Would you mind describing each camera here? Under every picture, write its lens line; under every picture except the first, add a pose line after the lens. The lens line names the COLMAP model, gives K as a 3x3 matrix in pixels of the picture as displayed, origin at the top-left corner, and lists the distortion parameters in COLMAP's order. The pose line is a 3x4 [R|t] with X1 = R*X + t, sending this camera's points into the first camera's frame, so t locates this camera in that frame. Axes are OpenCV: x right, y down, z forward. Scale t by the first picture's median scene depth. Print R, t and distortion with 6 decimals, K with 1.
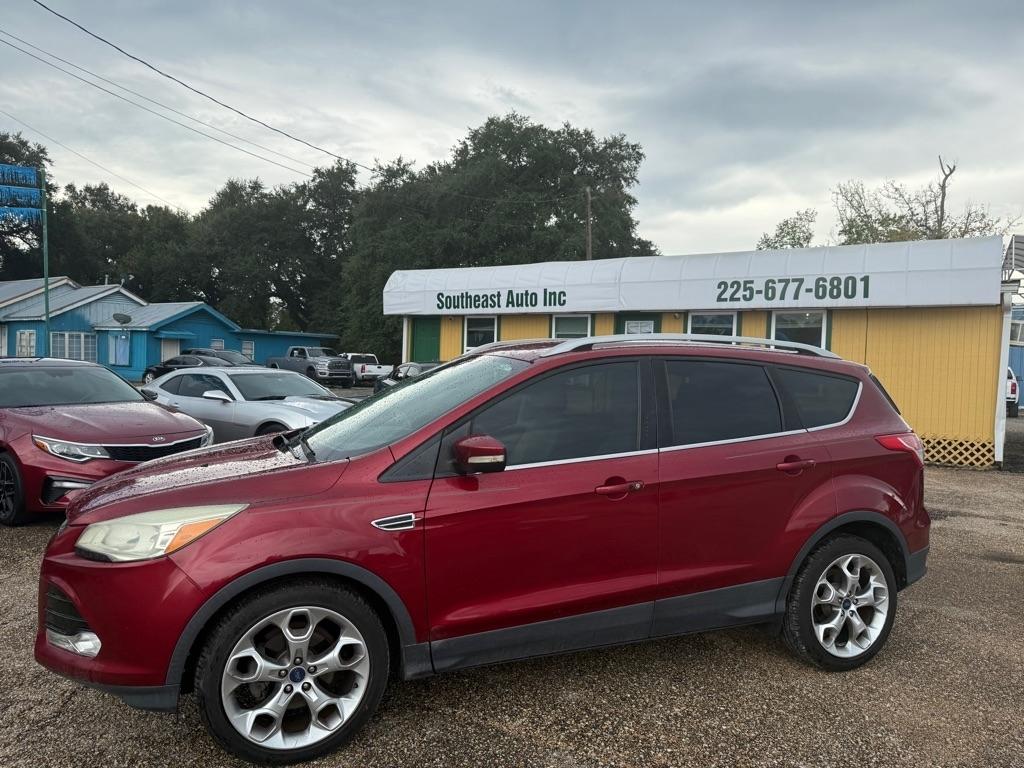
lens RADIAL K [[710.2, 0, 506.5], [0, 710.2, 386.4], [0, 0, 1]] dist [0.128782, -0.204445]
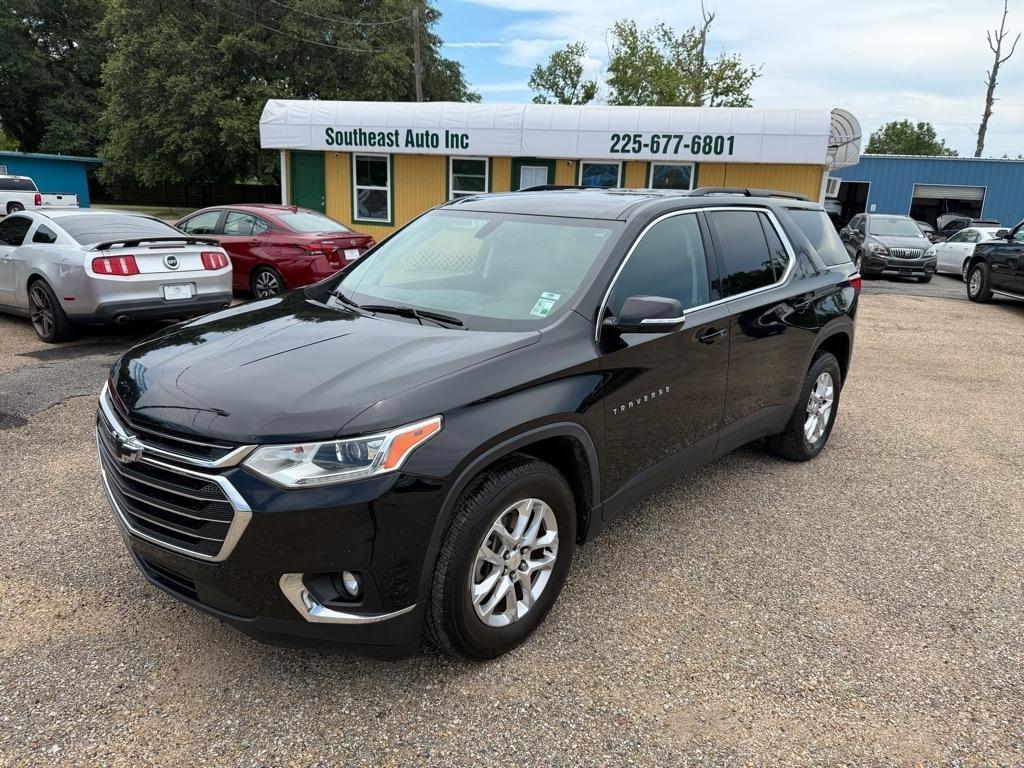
lens RADIAL K [[714.0, 0, 512.0], [0, 714.0, 384.0], [0, 0, 1]] dist [0.095444, -0.152937]
pose [[0.942209, -0.071597, 0.327285, -0.212629], [-0.003984, 0.974434, 0.224638, -0.013037], [-0.335001, -0.212960, 0.917836, -0.066318]]
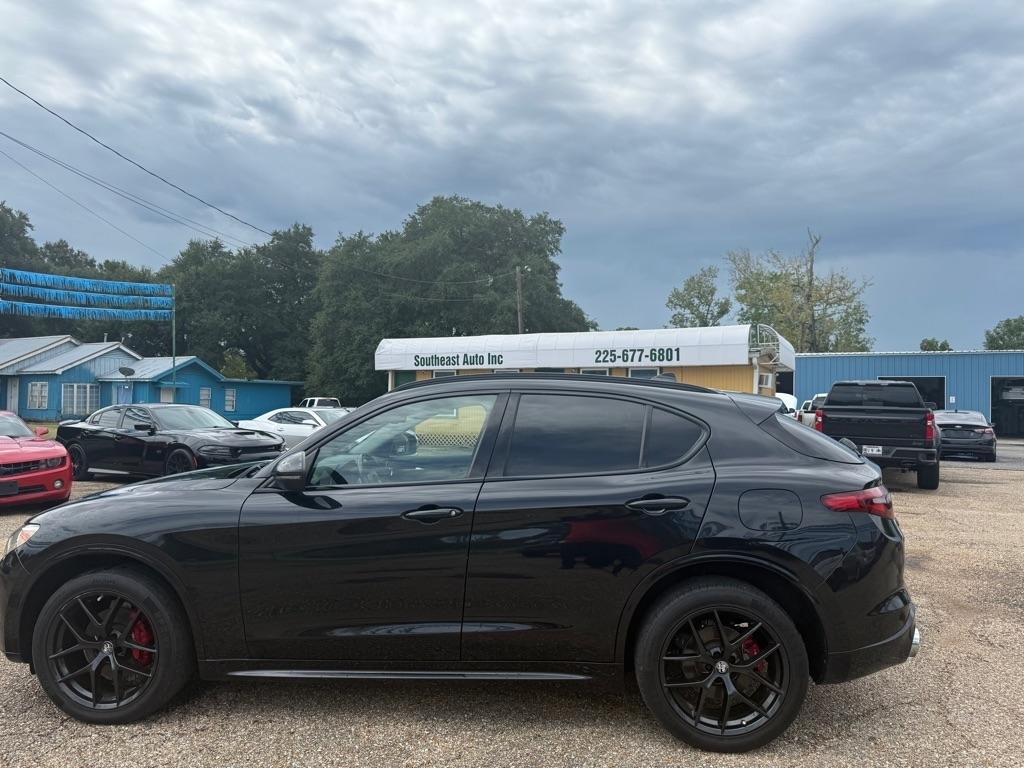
lens RADIAL K [[710.2, 0, 506.5], [0, 710.2, 386.4], [0, 0, 1]] dist [0.128782, -0.204445]
pose [[0.996230, -0.013054, 0.085769, -0.036850], [0.018028, 0.998184, -0.057485, 0.020020], [-0.084863, 0.058815, 0.994655, -0.475895]]
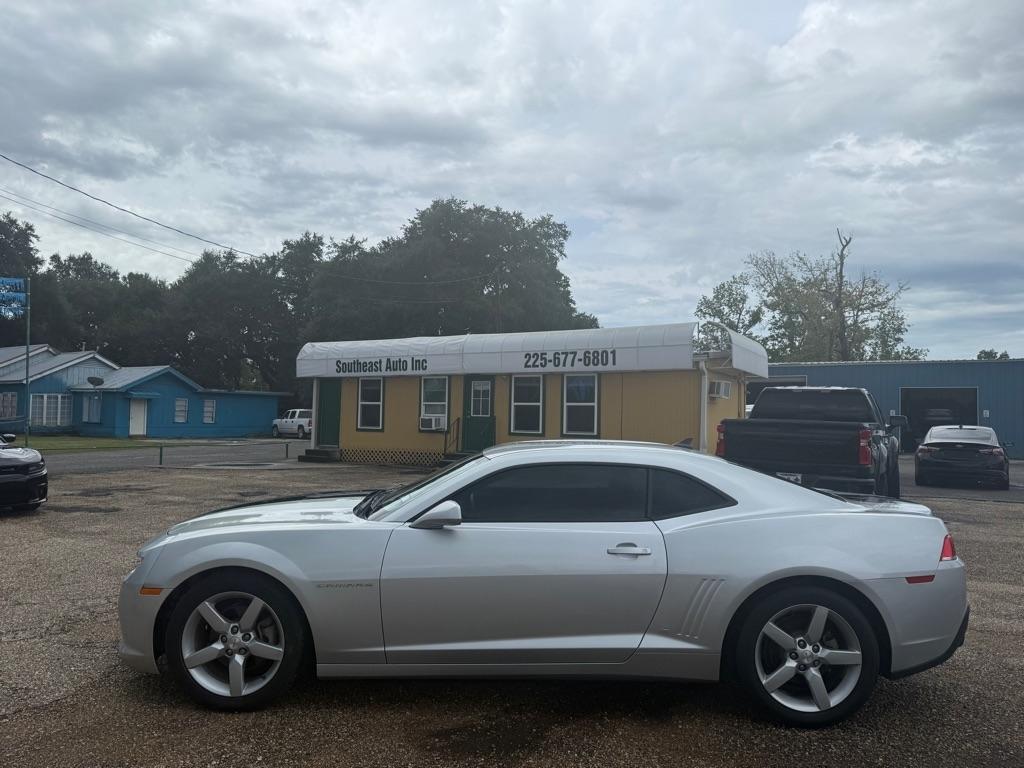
lens RADIAL K [[710.2, 0, 506.5], [0, 710.2, 386.4], [0, 0, 1]] dist [0.128782, -0.204445]
pose [[0.999755, -0.010013, 0.019749, 0.191228], [0.011506, 0.996966, -0.076989, 0.019438], [-0.018918, 0.077197, 0.996836, -0.303058]]
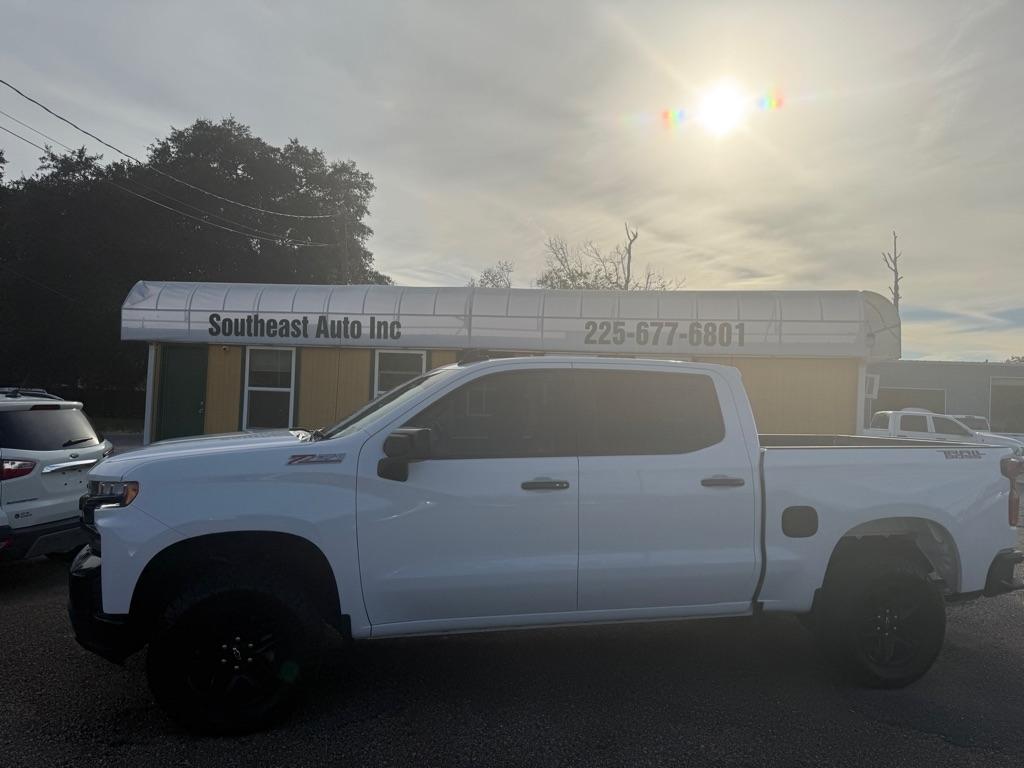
lens RADIAL K [[710.2, 0, 506.5], [0, 710.2, 386.4], [0, 0, 1]] dist [0.128782, -0.204445]
pose [[0.908317, 0.017126, 0.417932, -0.133625], [0.004494, 0.998704, -0.050694, -0.017393], [-0.418259, 0.047924, 0.907063, 0.203946]]
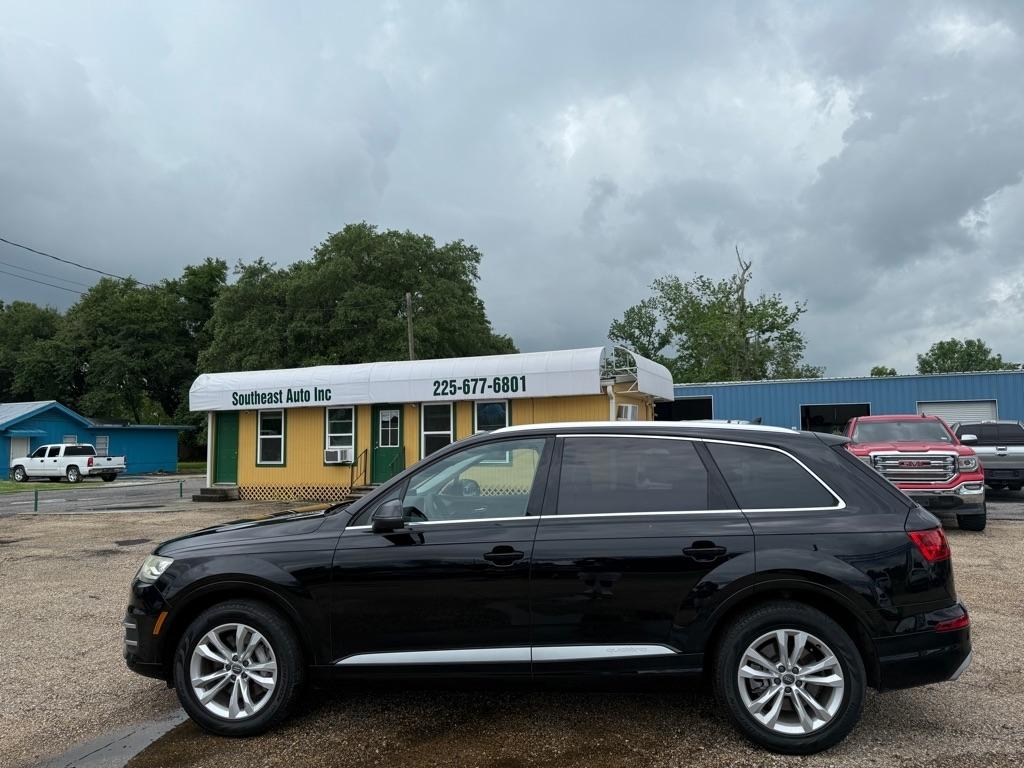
lens RADIAL K [[710.2, 0, 506.5], [0, 710.2, 386.4], [0, 0, 1]] dist [0.128782, -0.204445]
pose [[0.990810, -0.030827, 0.131702, 0.210010], [0.045142, 0.993219, -0.107132, 0.011398], [-0.127506, 0.112093, 0.985483, -0.275781]]
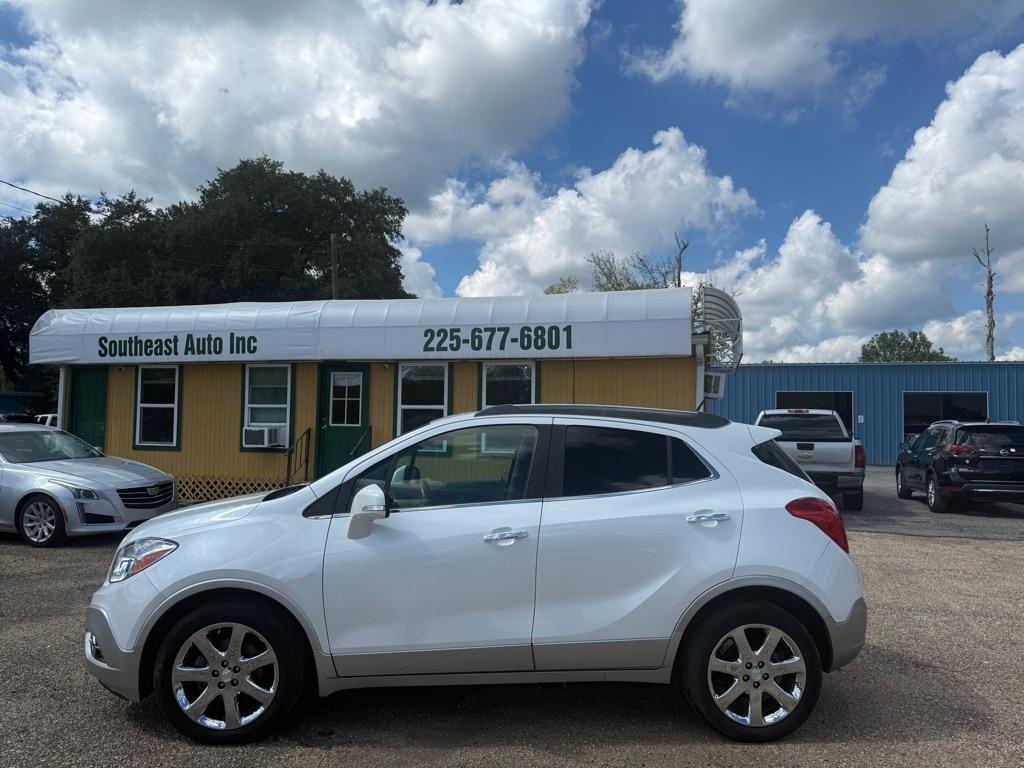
lens RADIAL K [[718.3, 0, 512.0], [0, 718.3, 384.0], [0, 0, 1]] dist [0.118492, -0.260752]
pose [[0.957027, 0.001557, 0.289994, 0.114245], [0.023125, 0.996391, -0.081668, -0.000767], [-0.289074, 0.084864, 0.953538, 0.094150]]
